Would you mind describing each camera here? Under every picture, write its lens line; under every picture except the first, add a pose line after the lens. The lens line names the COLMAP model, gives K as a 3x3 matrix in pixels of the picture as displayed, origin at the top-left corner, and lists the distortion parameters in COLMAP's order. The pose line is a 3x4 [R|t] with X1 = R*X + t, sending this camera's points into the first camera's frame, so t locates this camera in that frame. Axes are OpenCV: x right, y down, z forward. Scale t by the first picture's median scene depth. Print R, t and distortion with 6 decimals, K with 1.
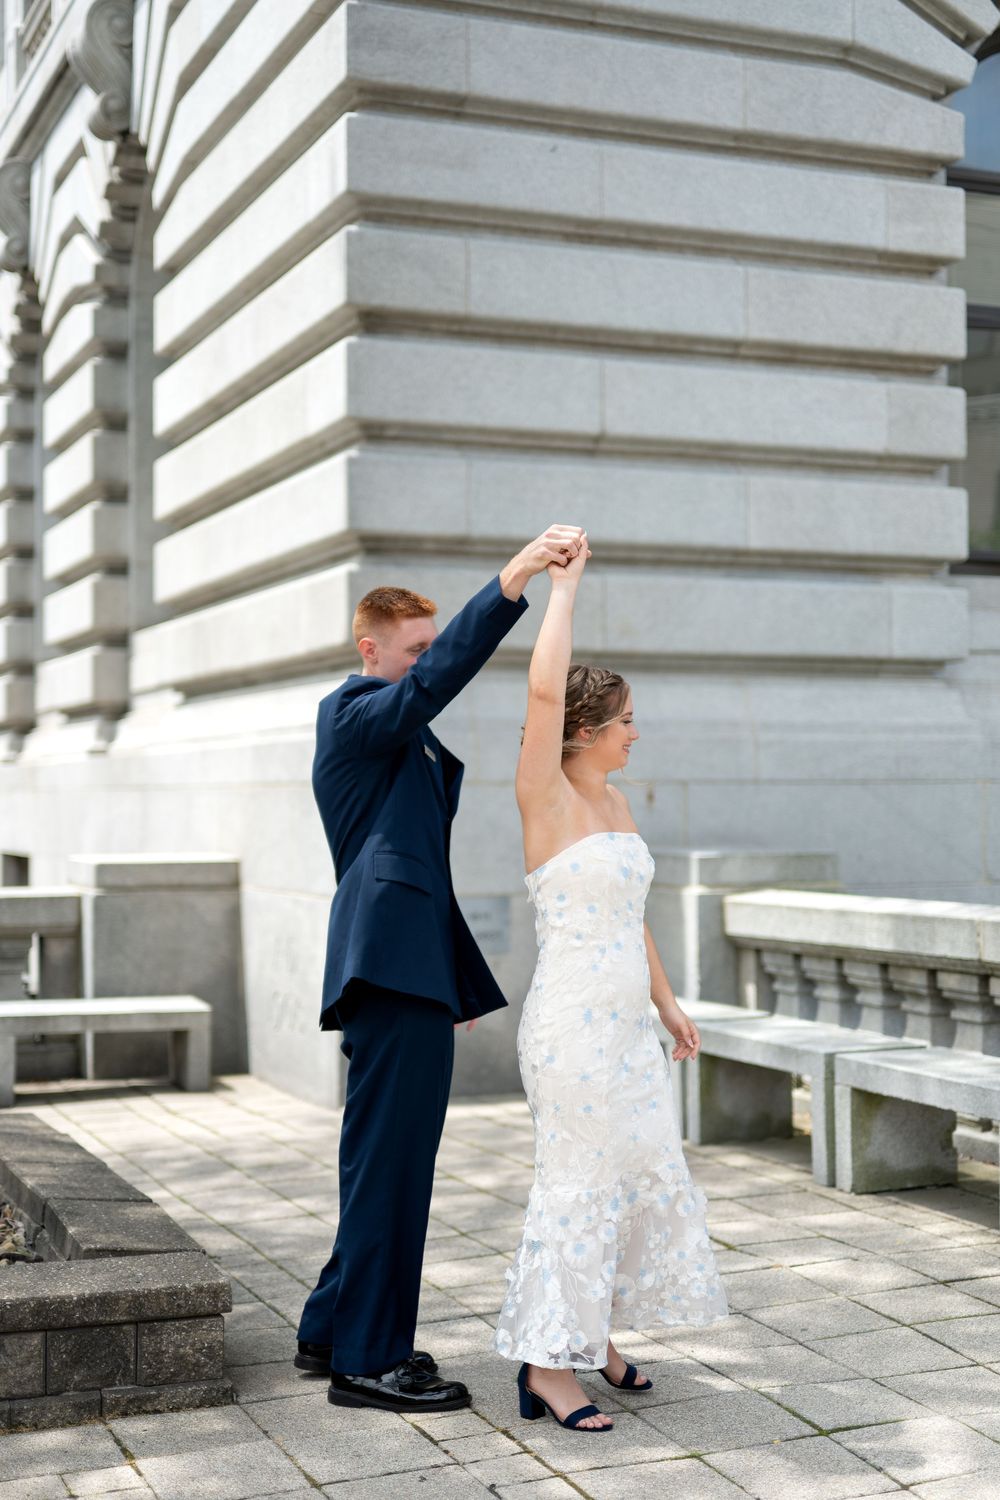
lens RADIAL K [[2124.6, 0, 496.8], [0, 2124.6, 752.1], [0, 0, 1]] dist [0.003404, 0.017966]
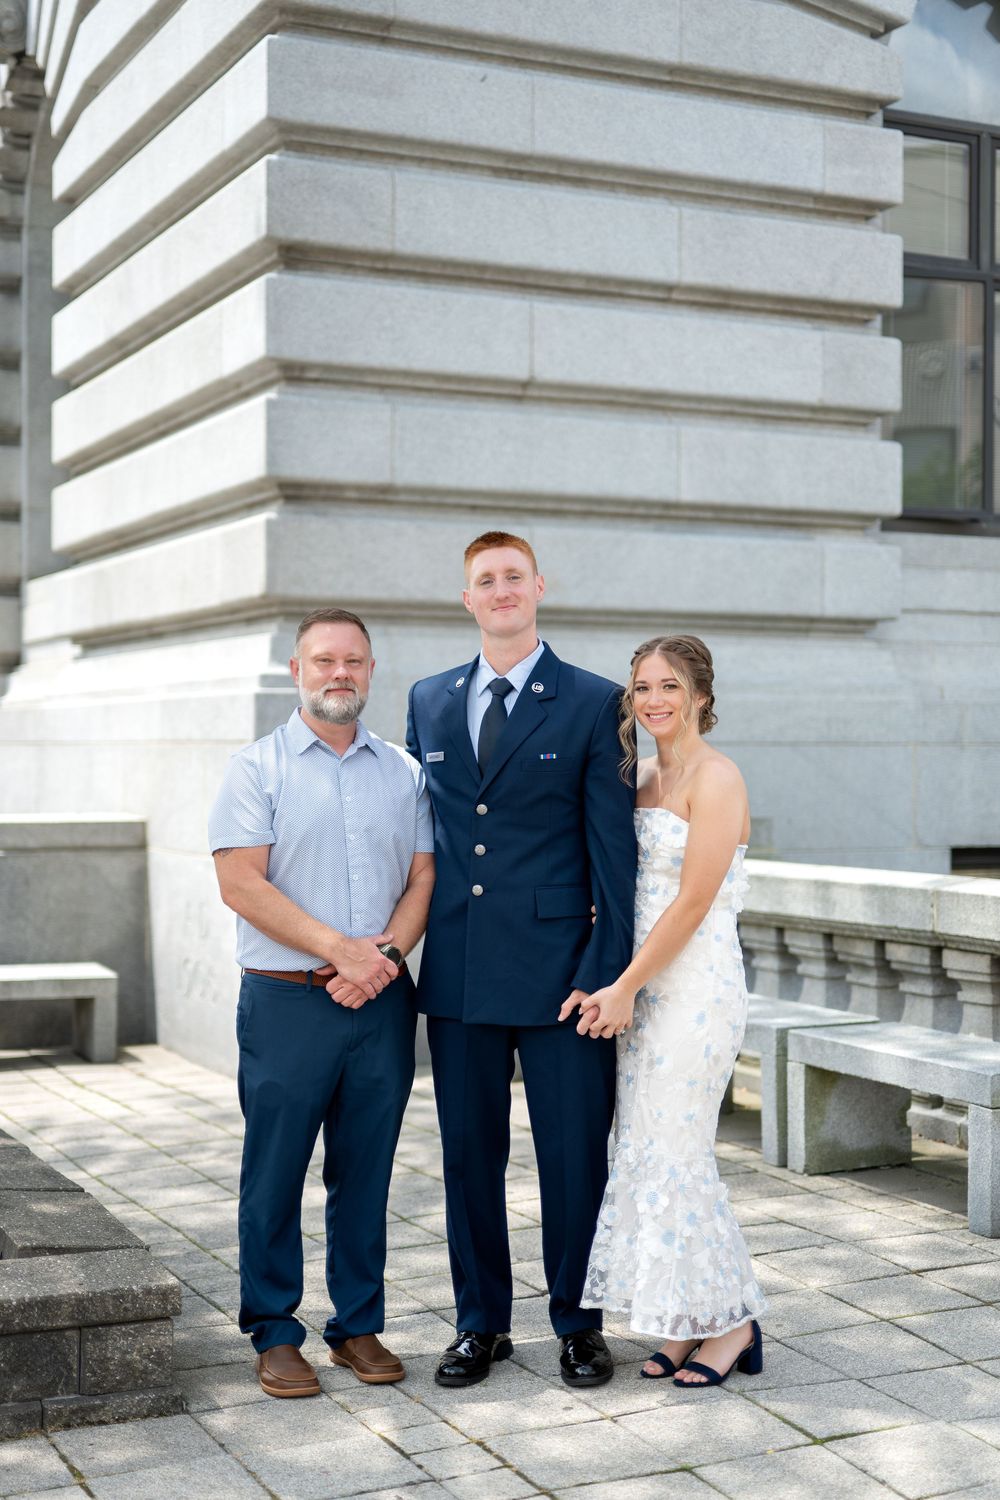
lens RADIAL K [[2131.9, 0, 477.6], [0, 2131.9, 768.5], [0, 0, 1]] dist [0.004305, 0.002898]
pose [[0.998625, 0.006598, 0.052004, -0.023441], [-0.008163, 0.999518, 0.029939, -0.002797], [-0.051781, -0.030323, 0.998198, 0.034338]]
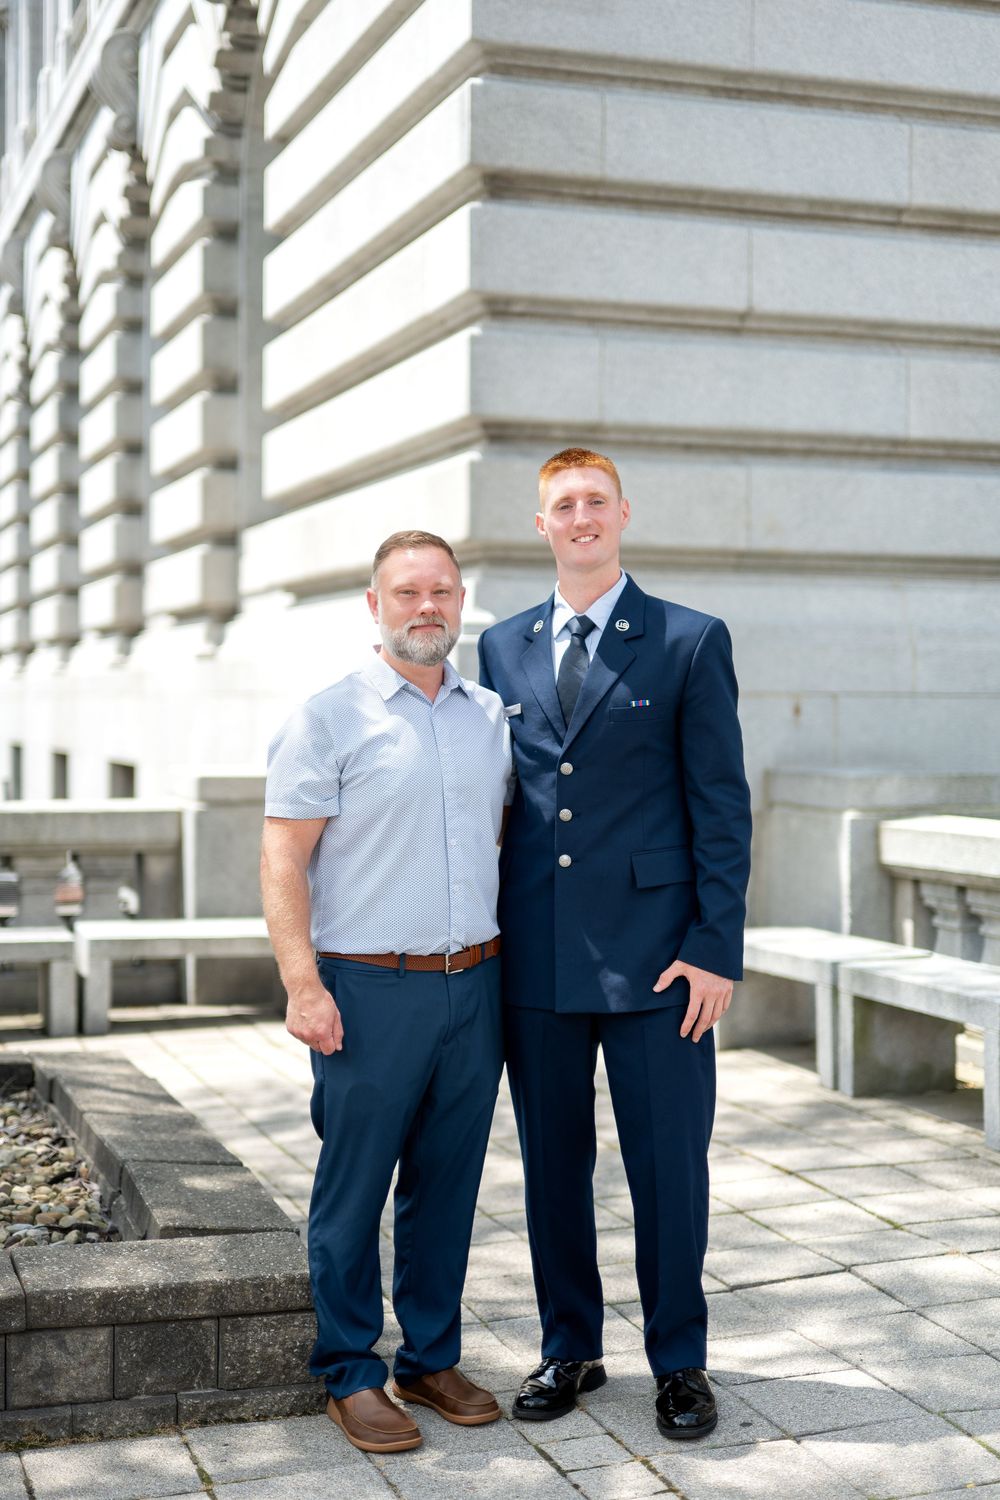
lens RADIAL K [[2124.6, 0, 496.8], [0, 2124.6, 752.1], [0, 0, 1]] dist [0.003404, 0.017966]
pose [[0.998371, 0.010603, -0.056069, -0.005229], [-0.008142, 0.999001, 0.043944, -0.000121], [0.056479, -0.043416, 0.997459, 0.078819]]
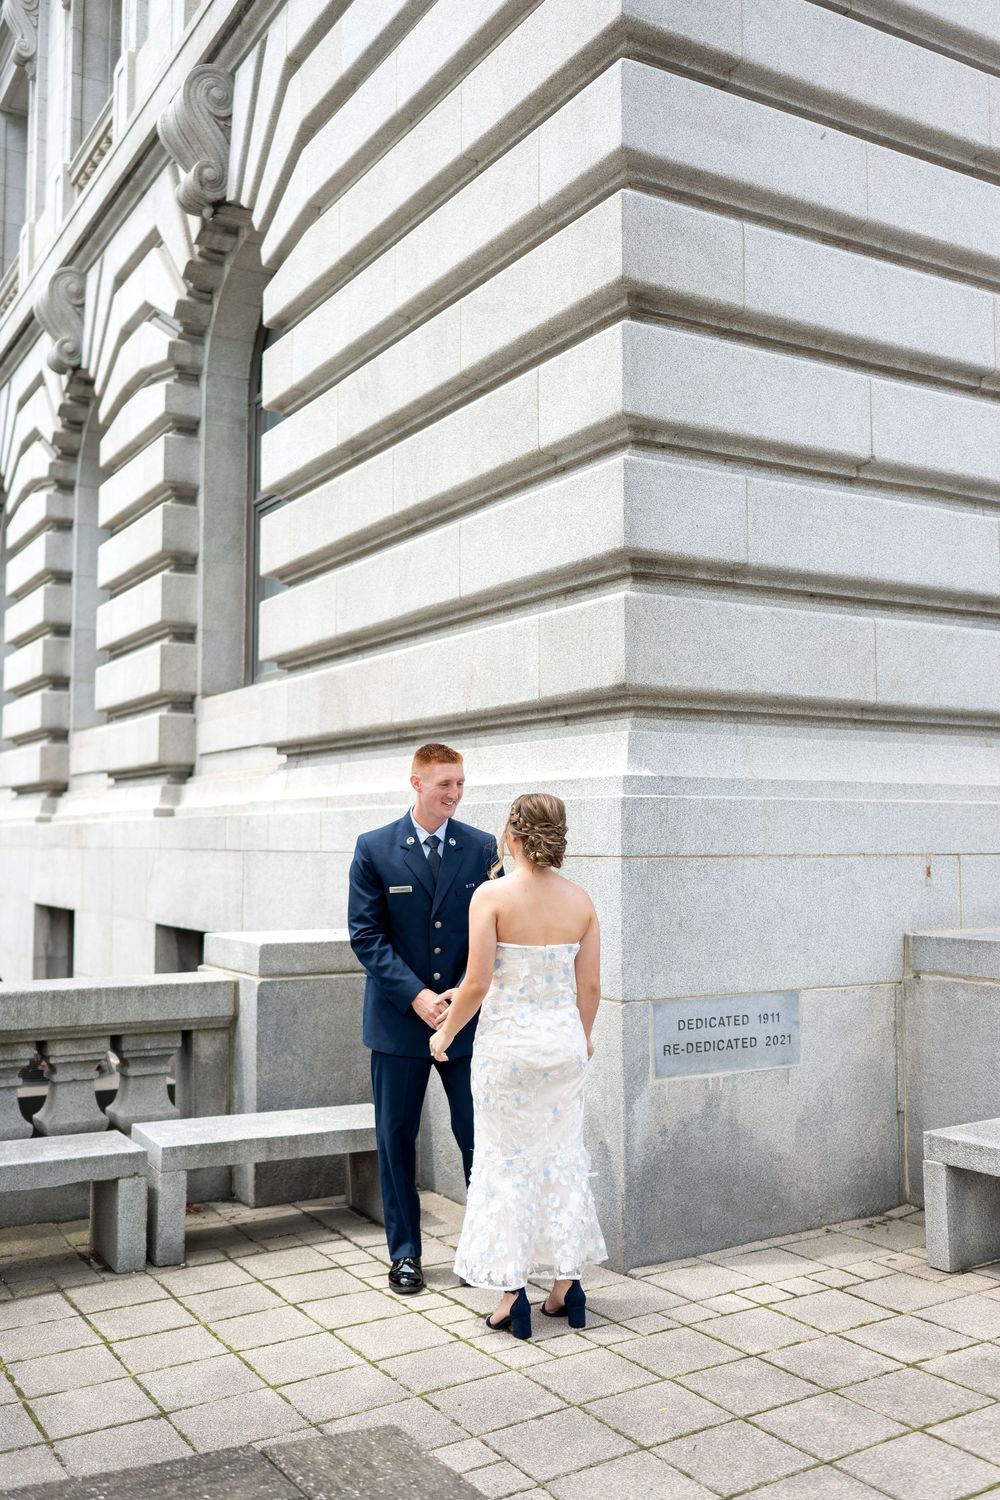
lens RADIAL K [[1366.8, 0, 456.4], [0, 1366.8, 748.6], [0, 0, 1]] dist [-0.000324, 0.010147]
pose [[0.990515, 0.014475, 0.136643, -0.197116], [-0.008085, 0.998852, -0.047208, -0.001362], [-0.137169, 0.045656, 0.989495, 0.467276]]
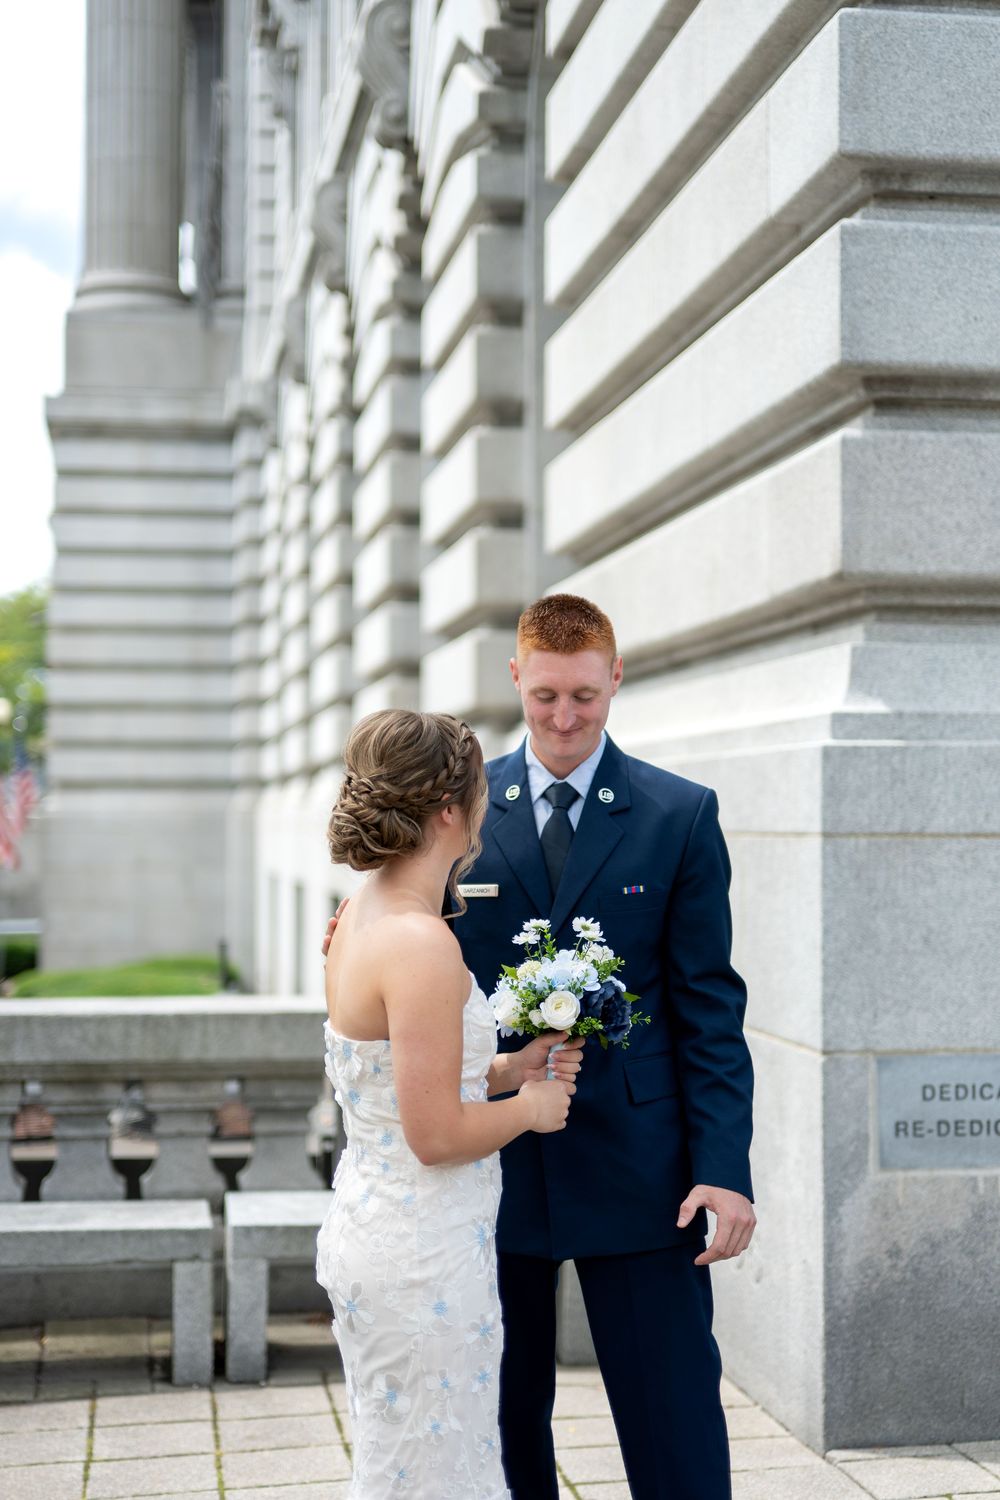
lens RADIAL K [[2131.9, 0, 477.6], [0, 2131.9, 768.5], [0, 0, 1]] dist [0.004305, 0.002898]
pose [[0.972776, 0.000014, -0.231746, -0.033374], [-0.001157, 0.999988, -0.004795, 0.000521], [0.231744, 0.004932, 0.972764, 0.434879]]
